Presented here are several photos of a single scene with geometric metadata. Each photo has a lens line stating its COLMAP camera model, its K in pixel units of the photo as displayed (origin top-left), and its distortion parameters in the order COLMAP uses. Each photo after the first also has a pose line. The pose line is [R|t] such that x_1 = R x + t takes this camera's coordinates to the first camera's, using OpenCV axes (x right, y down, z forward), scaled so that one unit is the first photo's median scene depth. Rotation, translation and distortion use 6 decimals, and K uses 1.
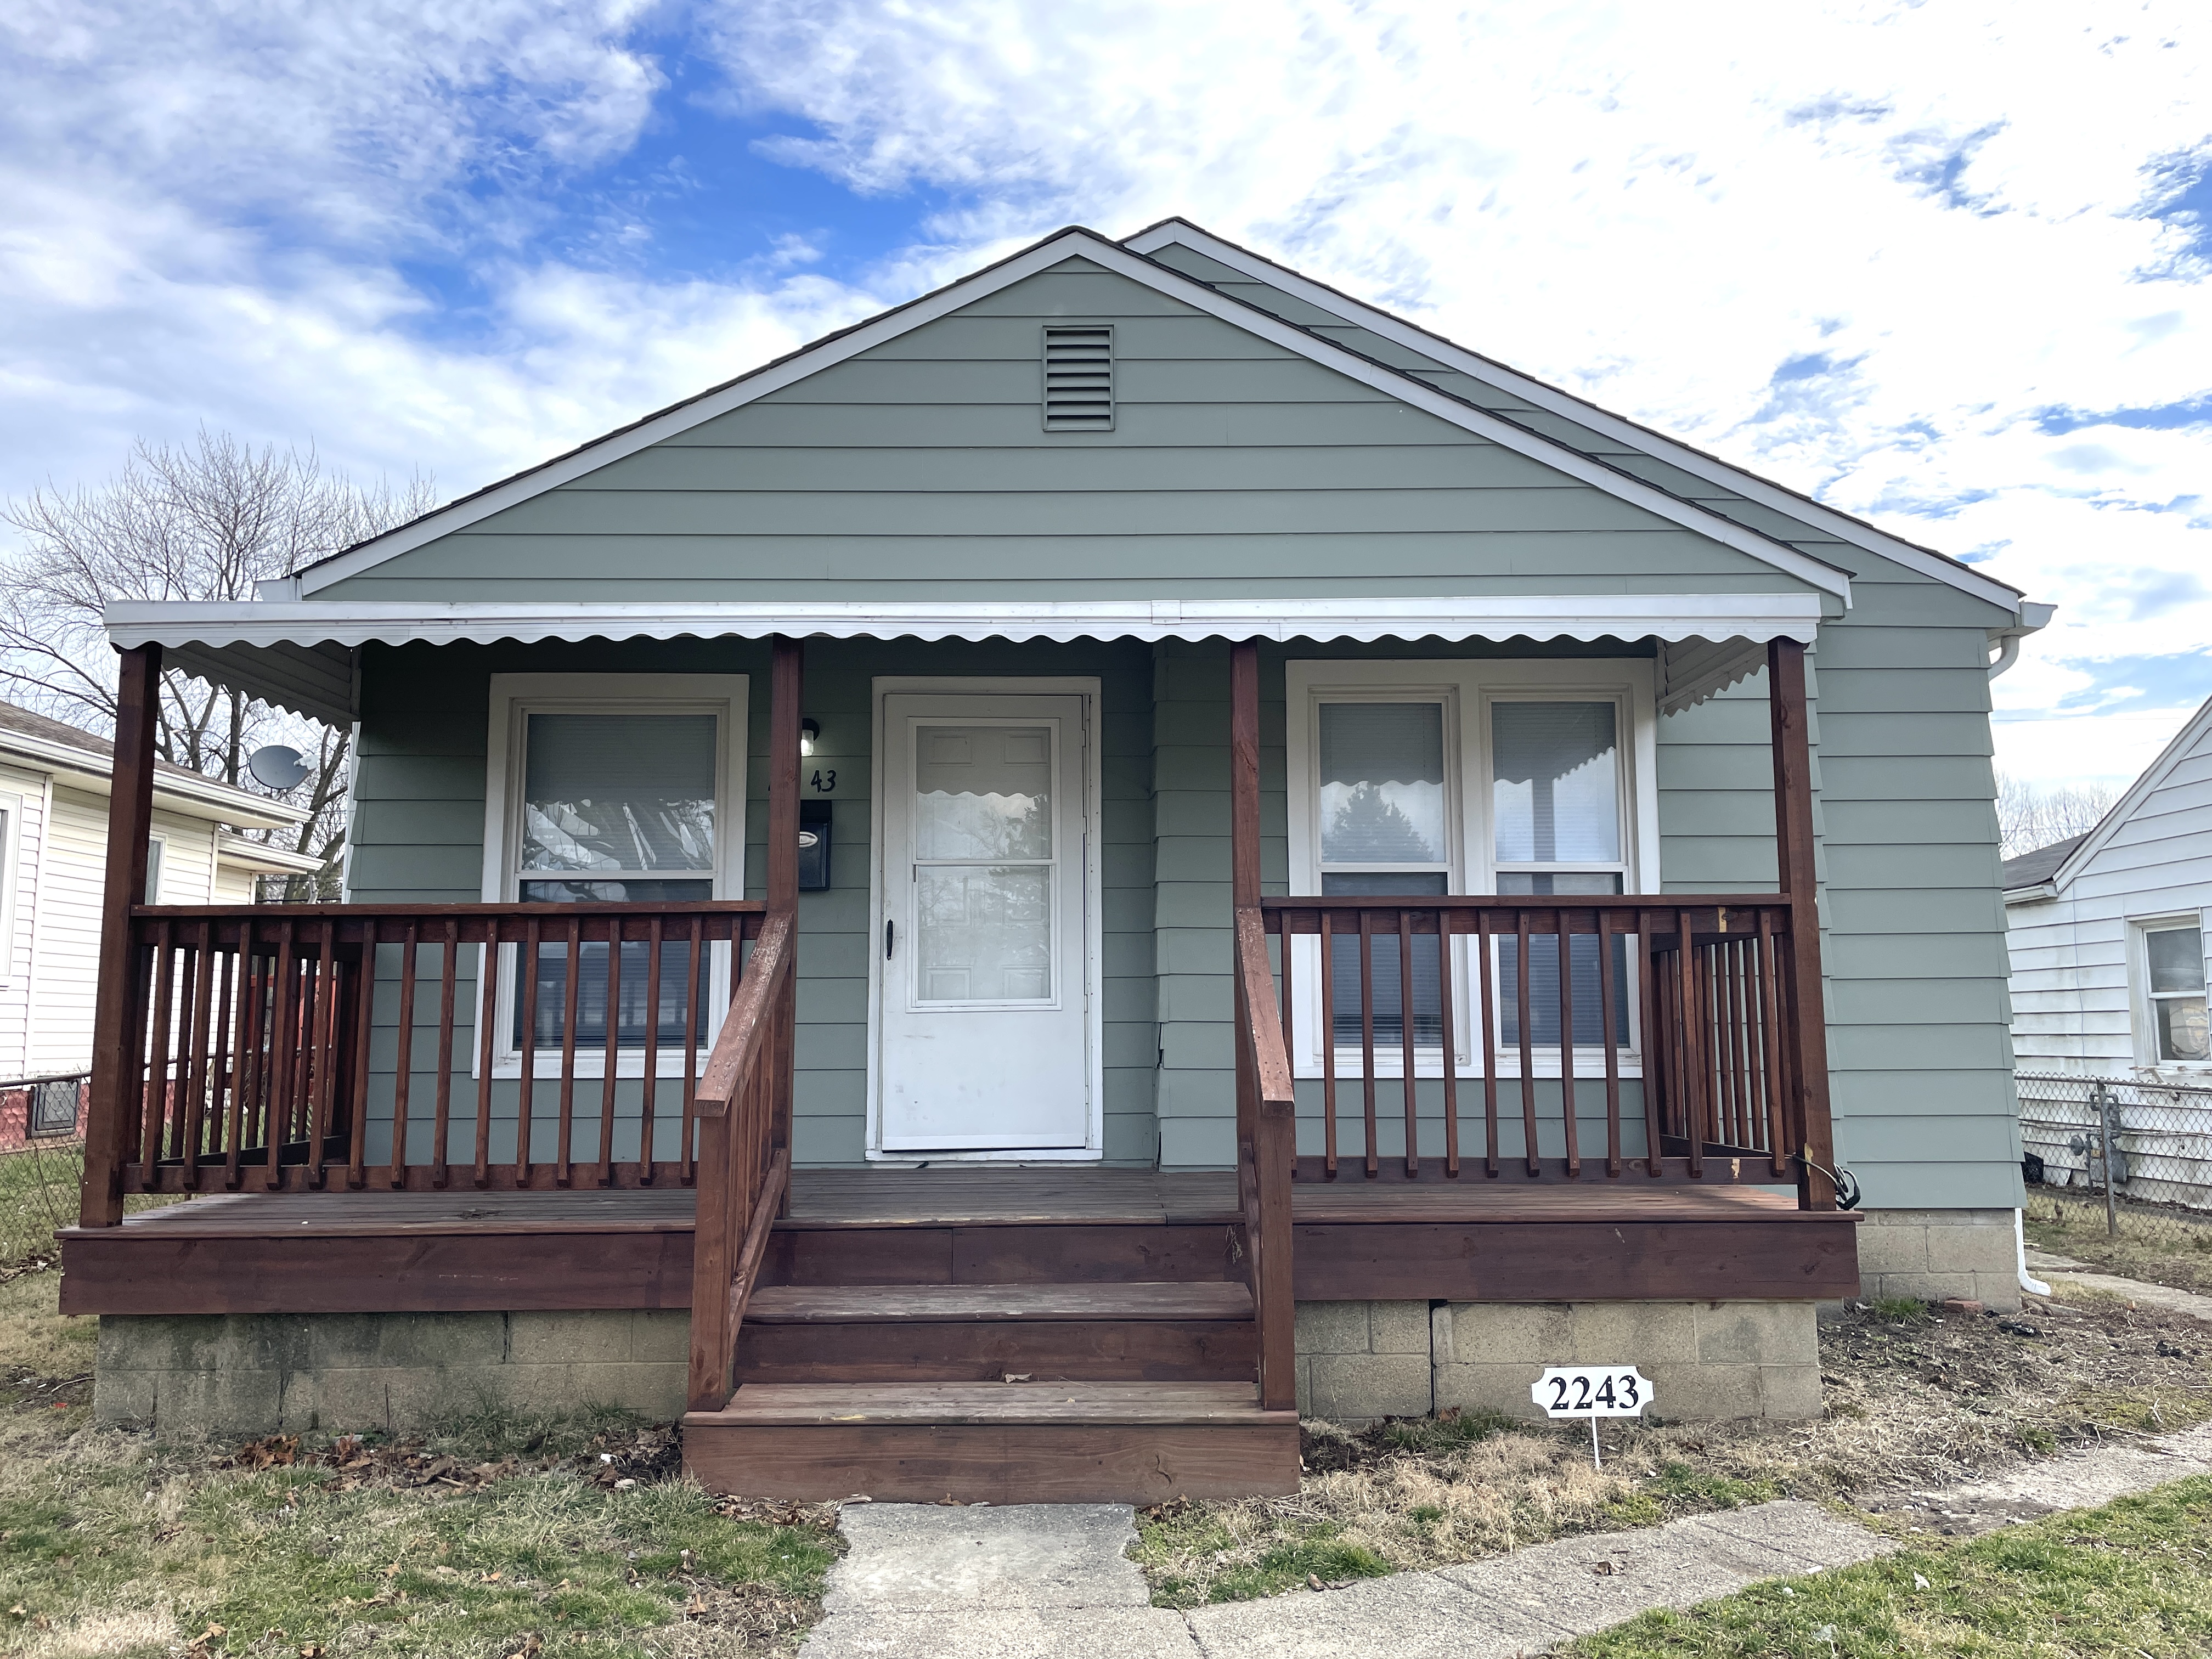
lens RADIAL K [[1694.7, 0, 1110.2], [0, 1694.7, 818.9], [0, 0, 1]] dist [0.096774, -0.114917]
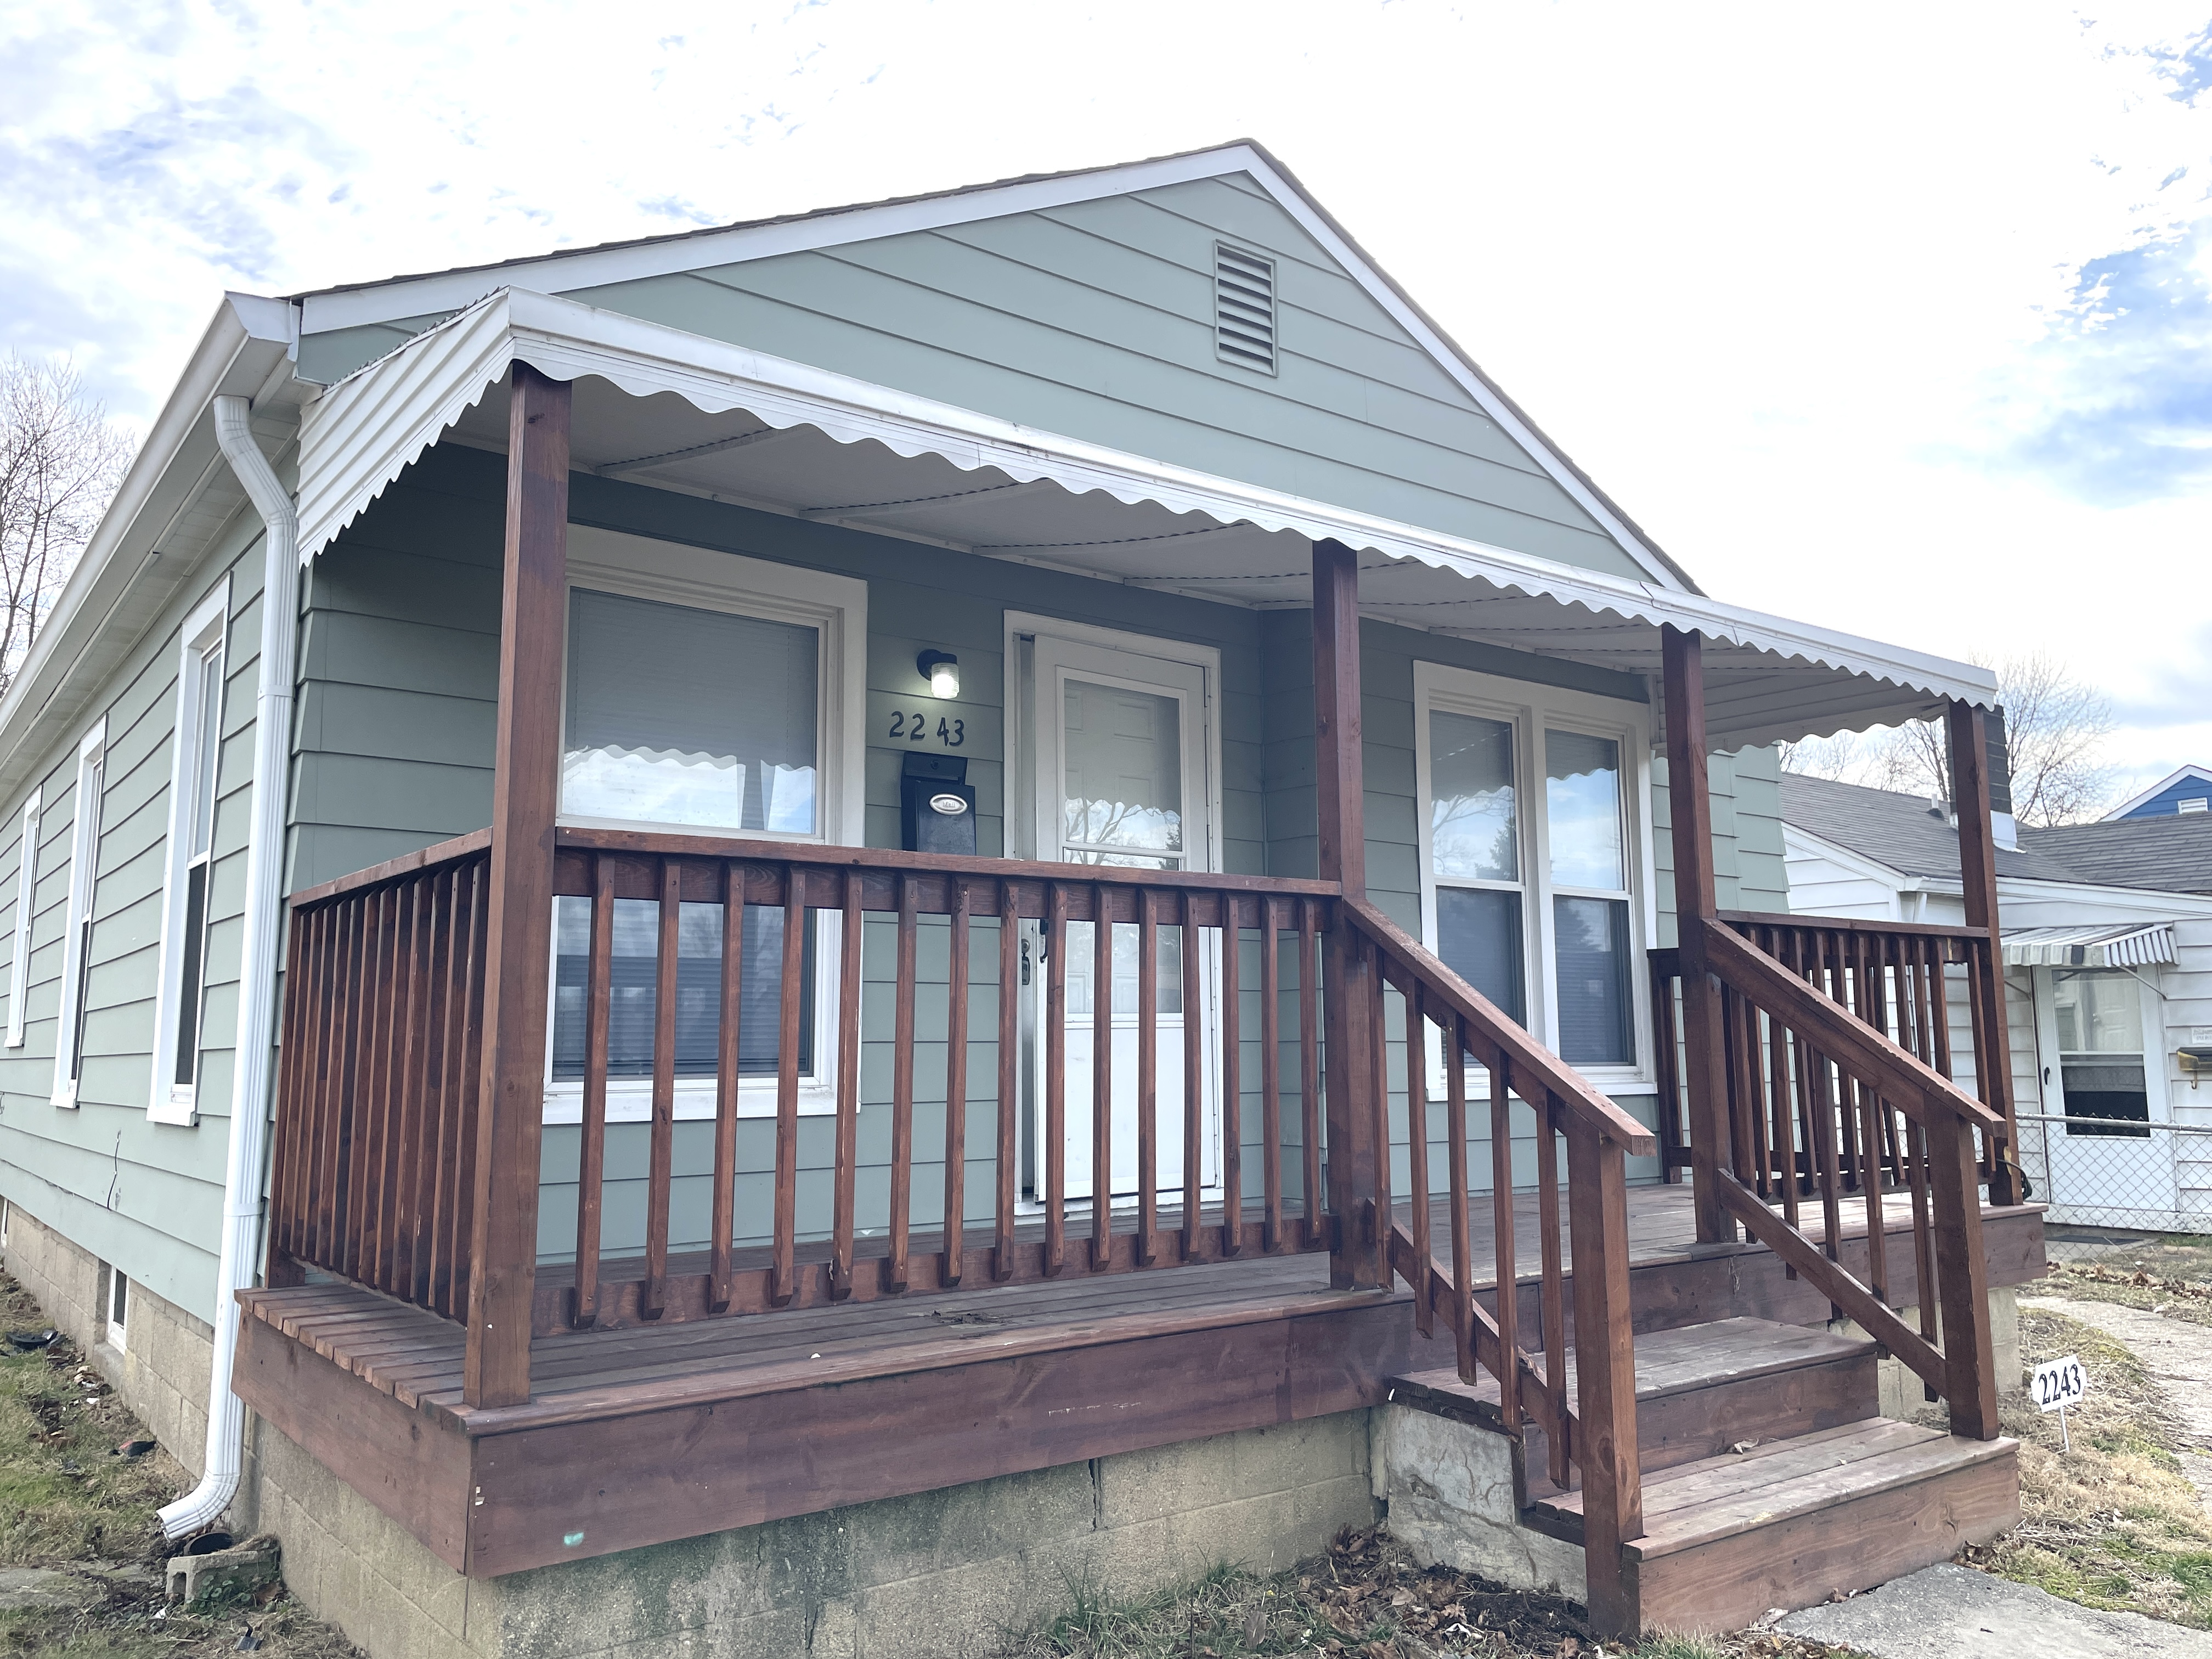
lens RADIAL K [[1670.9, 0, 1118.6], [0, 1670.9, 826.0], [0, 0, 1]] dist [0.037191, -0.009028]
pose [[0.798956, 0.077368, 0.596392, -0.563622], [-0.068322, 0.996947, -0.037804, 0.044644], [-0.597496, -0.010543, 0.801803, 0.338431]]
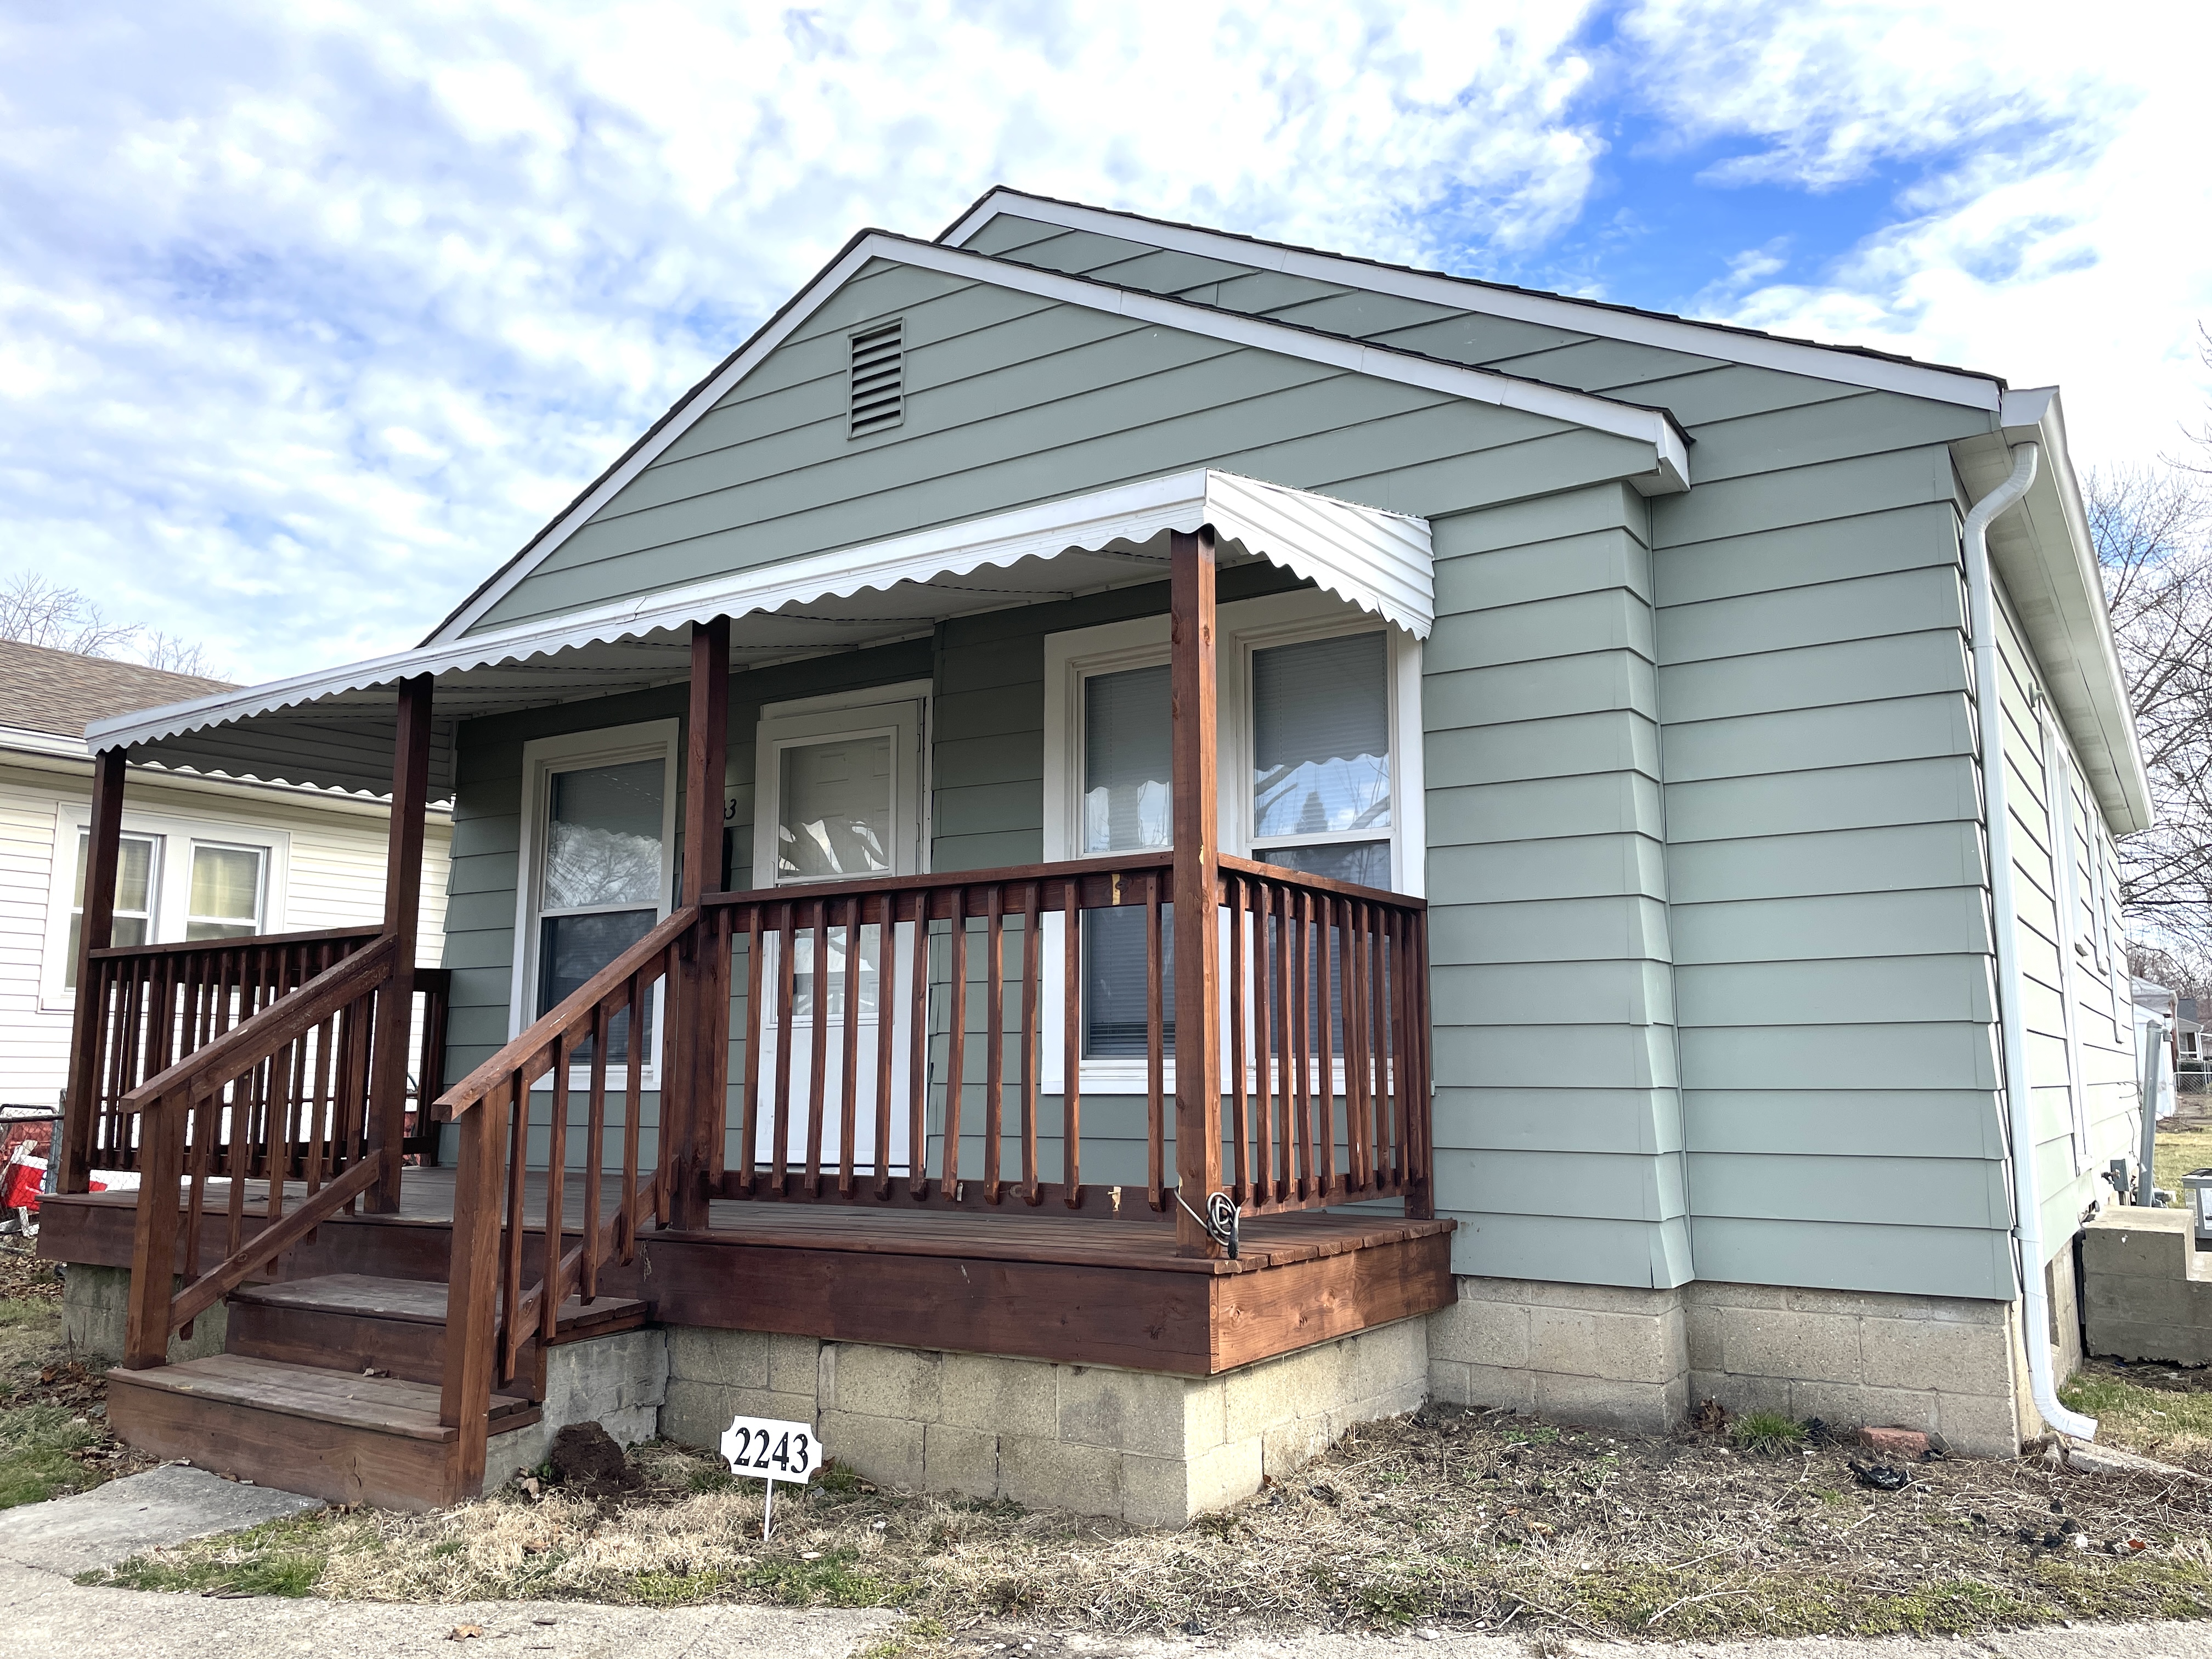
lens RADIAL K [[1670.9, 0, 1118.6], [0, 1670.9, 826.0], [0, 0, 1]] dist [0.037191, -0.009028]
pose [[0.834211, -0.078818, -0.545784, 0.601080], [0.064569, 0.996886, -0.045271, 0.050459], [0.547653, 0.002525, 0.836702, 0.266315]]
